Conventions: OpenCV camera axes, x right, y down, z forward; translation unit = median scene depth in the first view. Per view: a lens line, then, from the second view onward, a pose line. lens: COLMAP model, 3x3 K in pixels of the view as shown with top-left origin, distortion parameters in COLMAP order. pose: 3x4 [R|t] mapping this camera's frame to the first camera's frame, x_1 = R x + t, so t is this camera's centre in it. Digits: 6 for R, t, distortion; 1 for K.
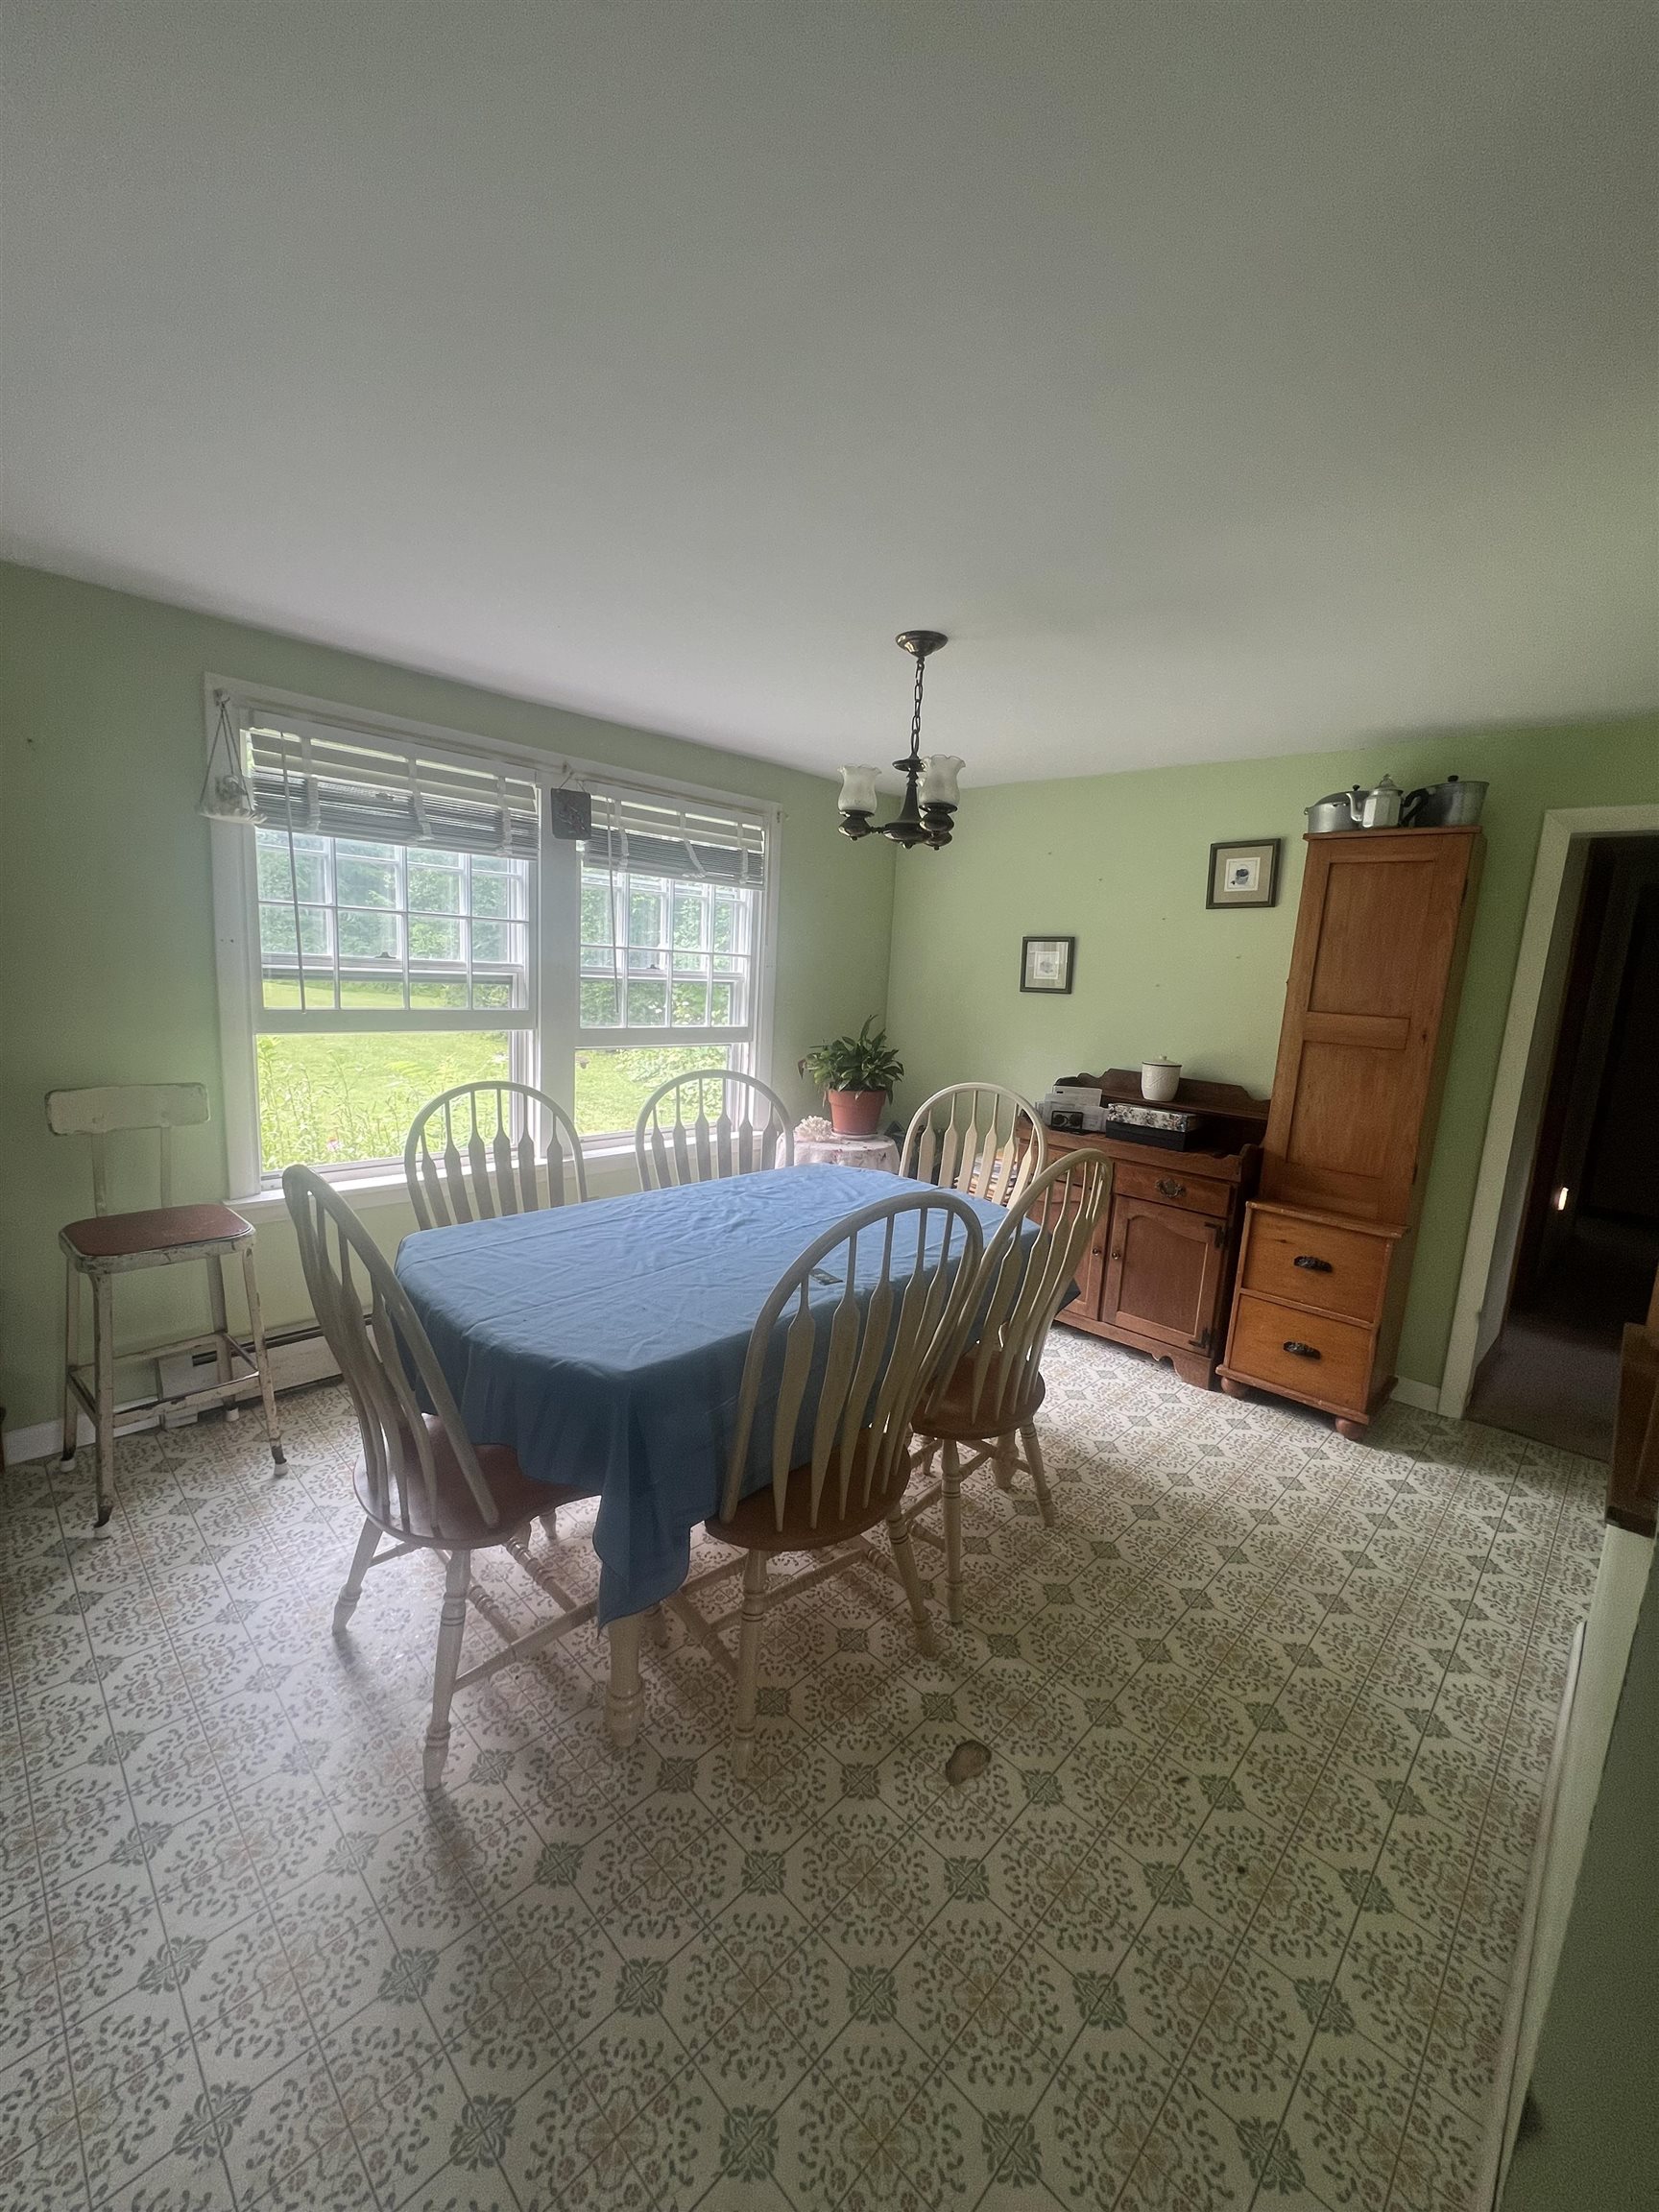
lens RADIAL K [[878.3, 0, 839.4], [0, 878.3, 1110.4], [0, 0, 1]] dist [-0.001962, 0.000508]
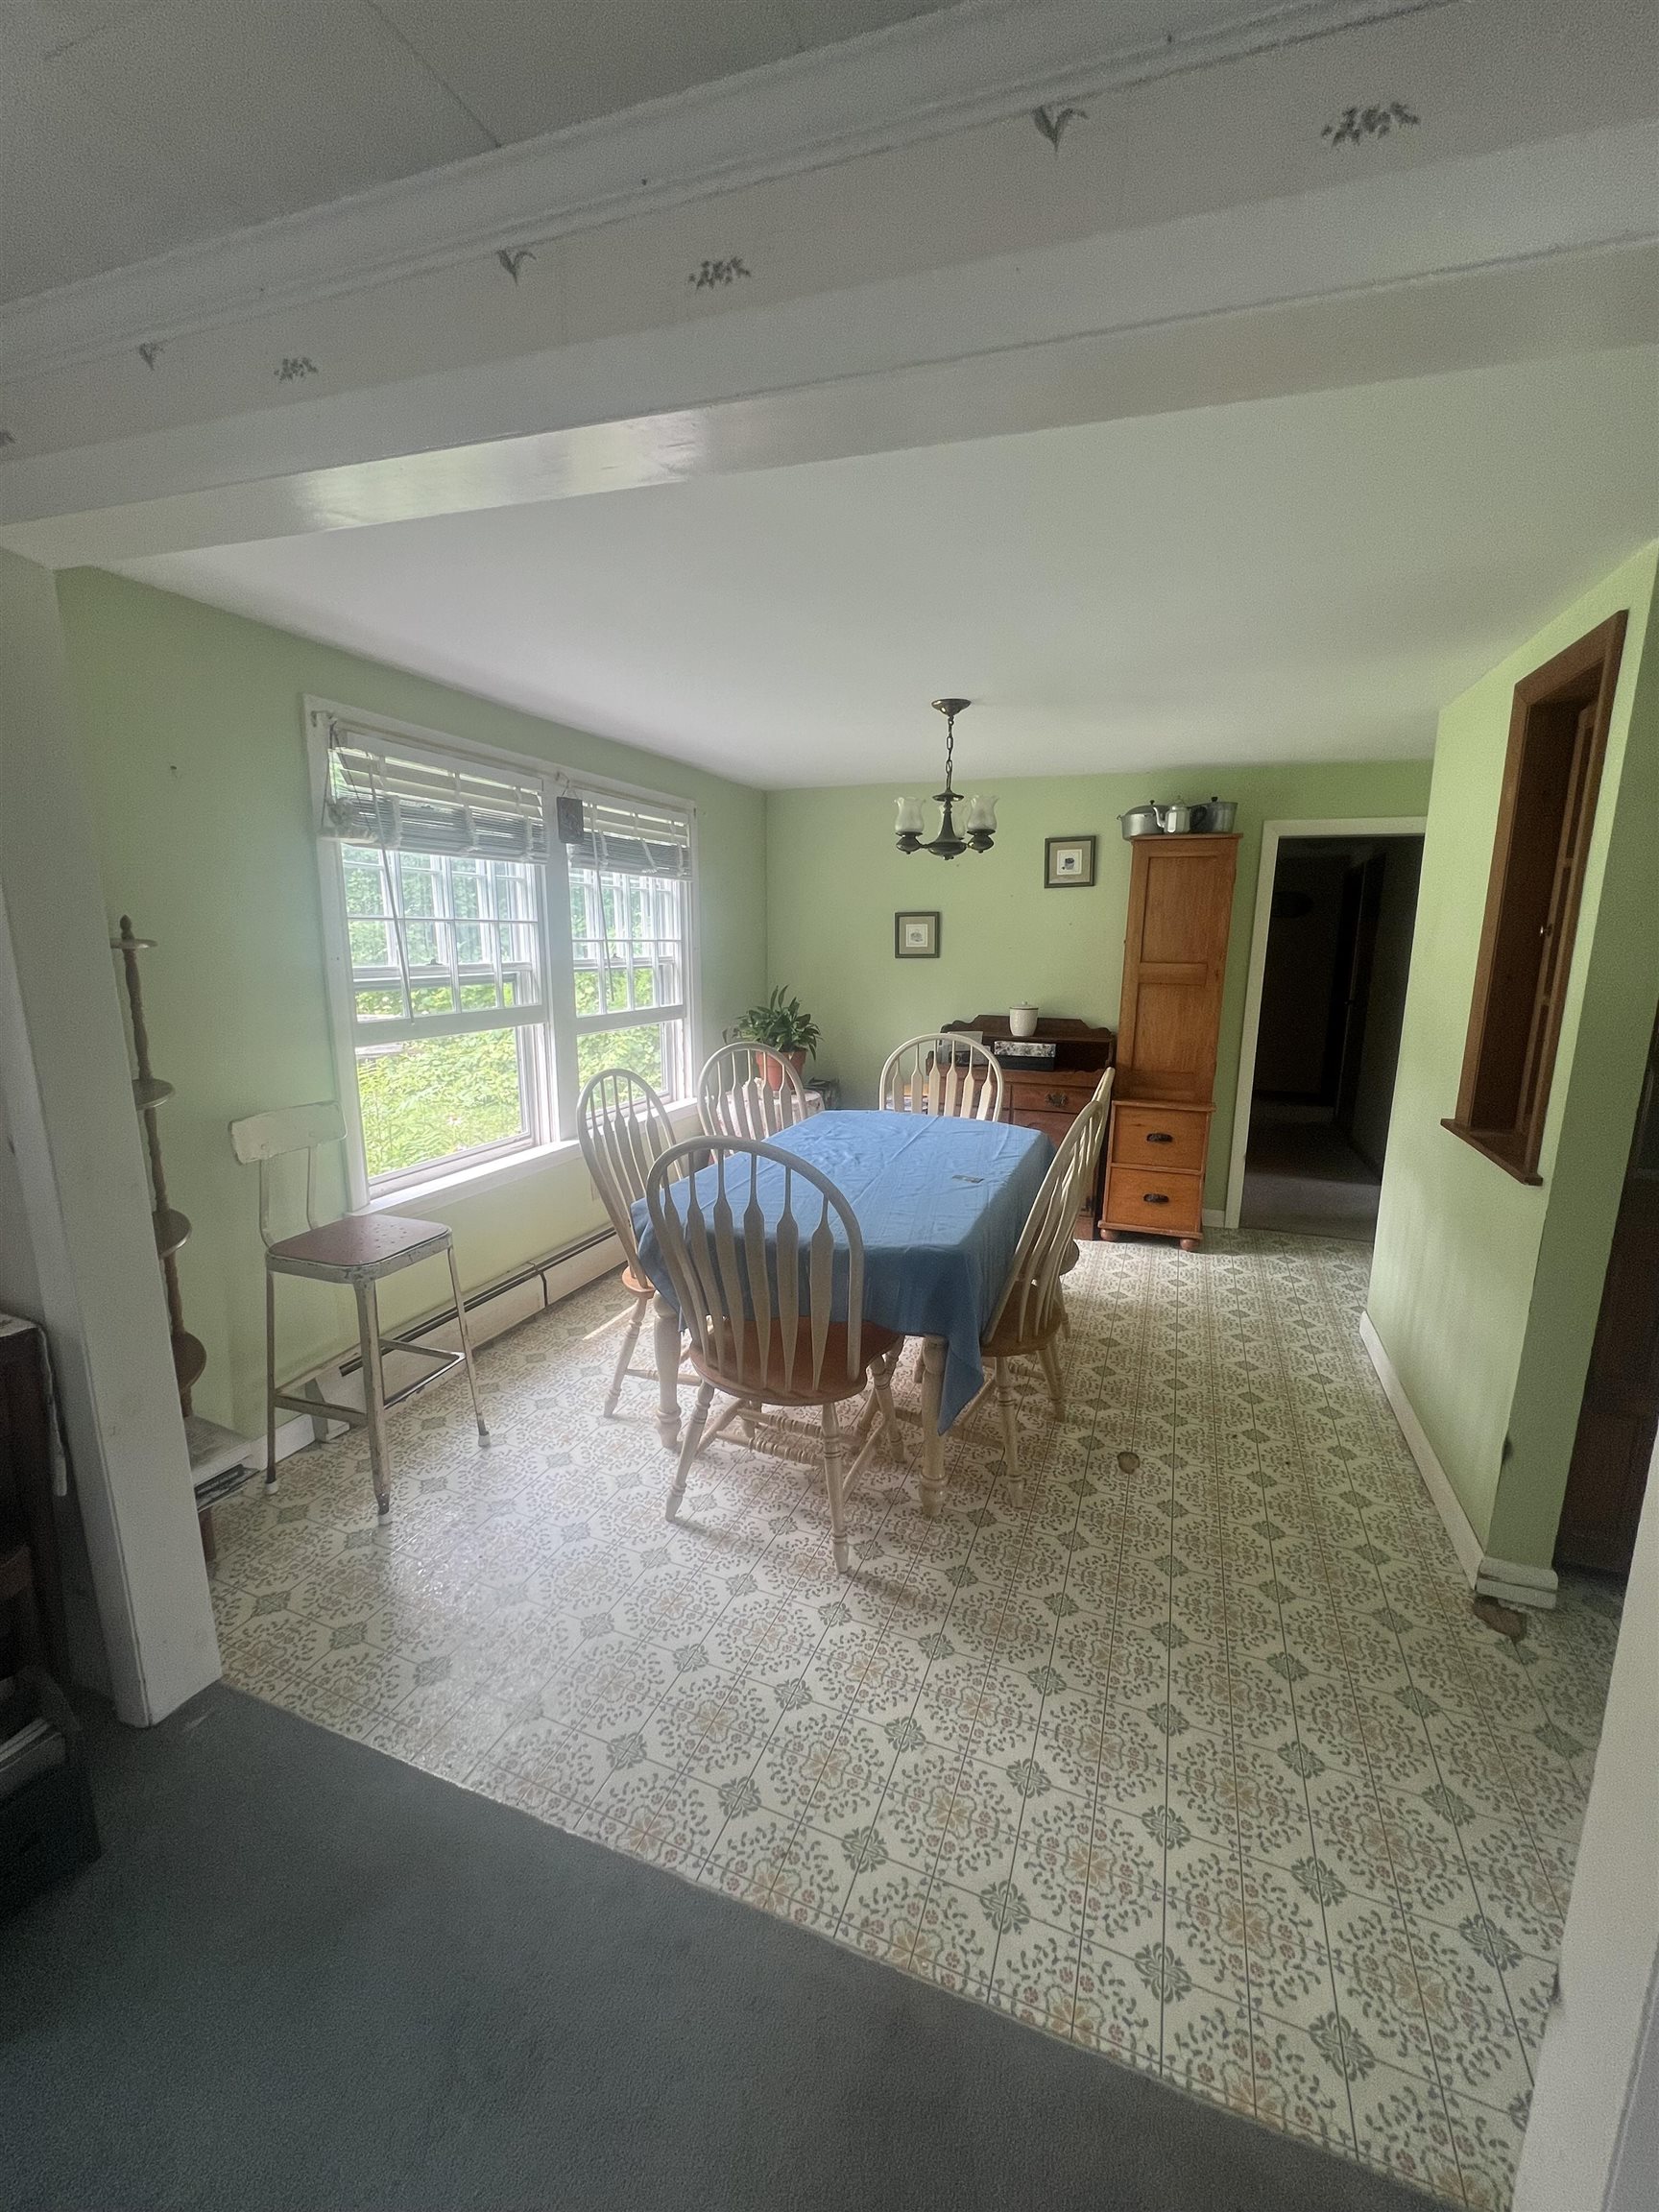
lens RADIAL K [[878.3, 0, 836.8], [0, 878.3, 1106.8], [0, 0, 1]] dist [-0.001962, 0.000508]
pose [[0.921751, -0.121371, 0.368299, -0.473937], [0.106078, 0.992450, 0.061571, -0.020272], [-0.372991, -0.017685, 0.927666, -0.139498]]
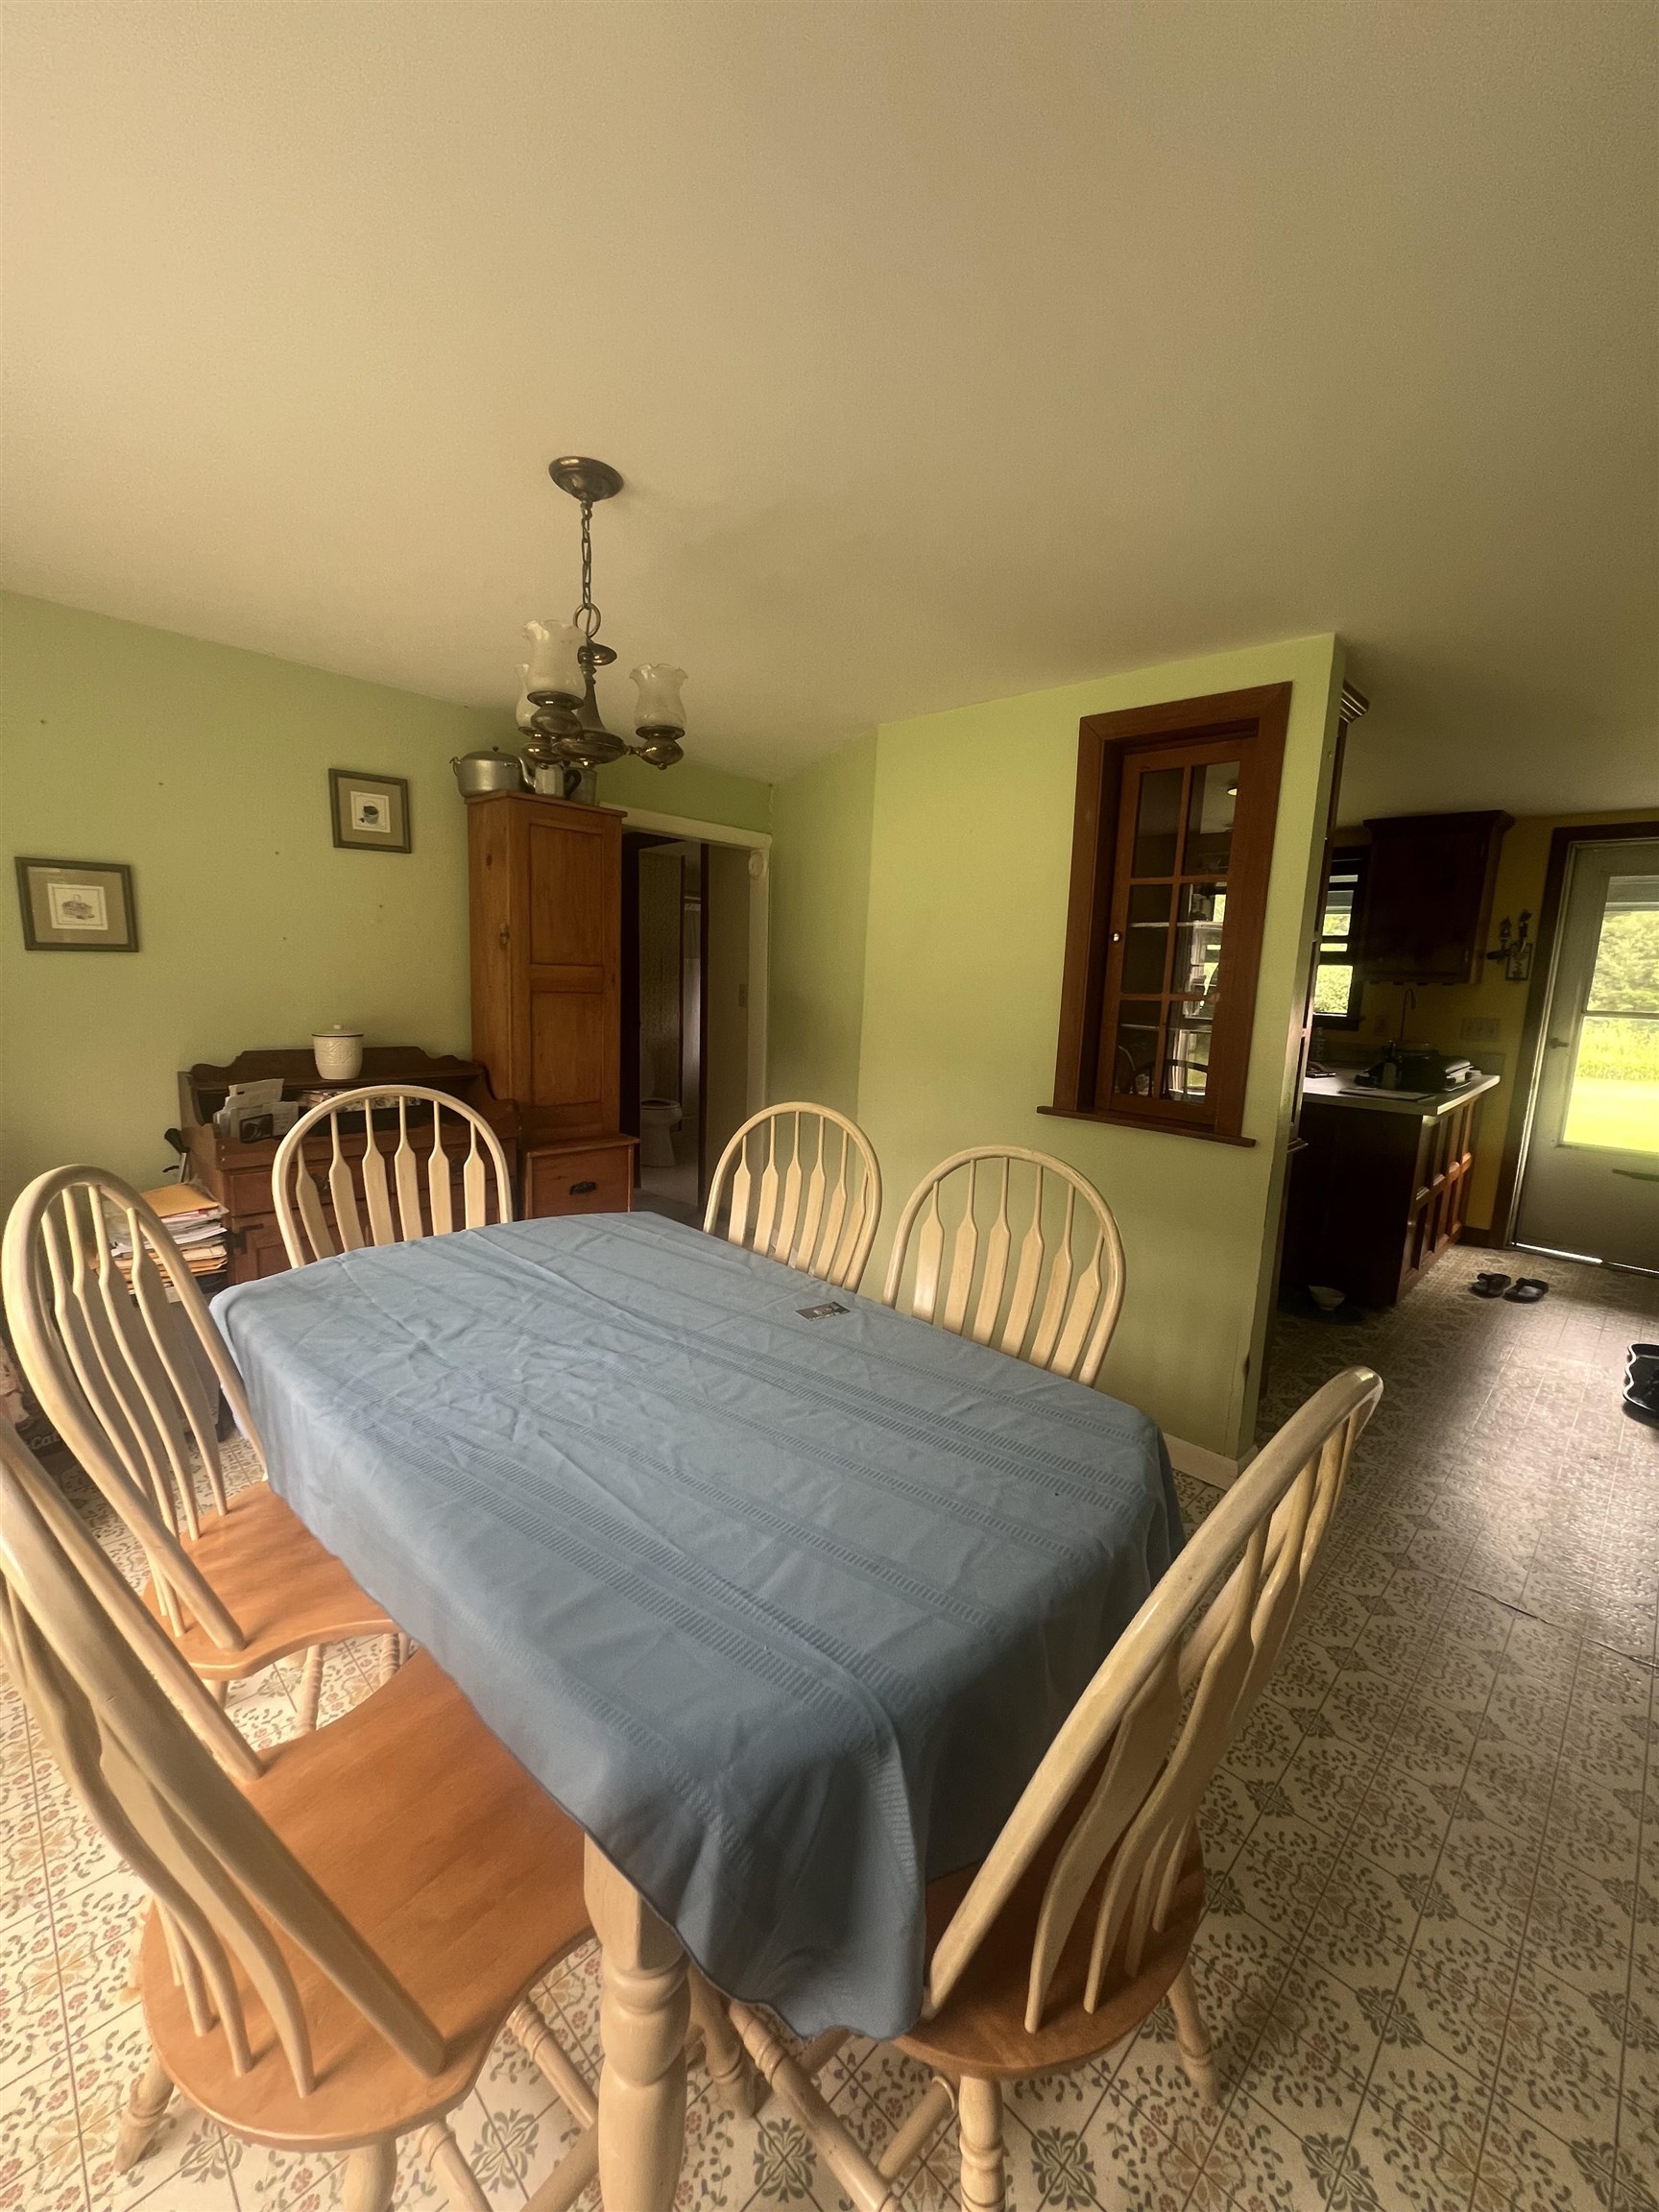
lens RADIAL K [[878.3, 0, 819.8], [0, 878.3, 1108.8], [0, 0, 1]] dist [-0.001962, 0.000508]
pose [[0.019417, -0.207157, 0.978115, -0.537862], [0.131262, 0.970360, 0.202909, -0.112968], [-0.991158, 0.124449, 0.046033, 0.630081]]
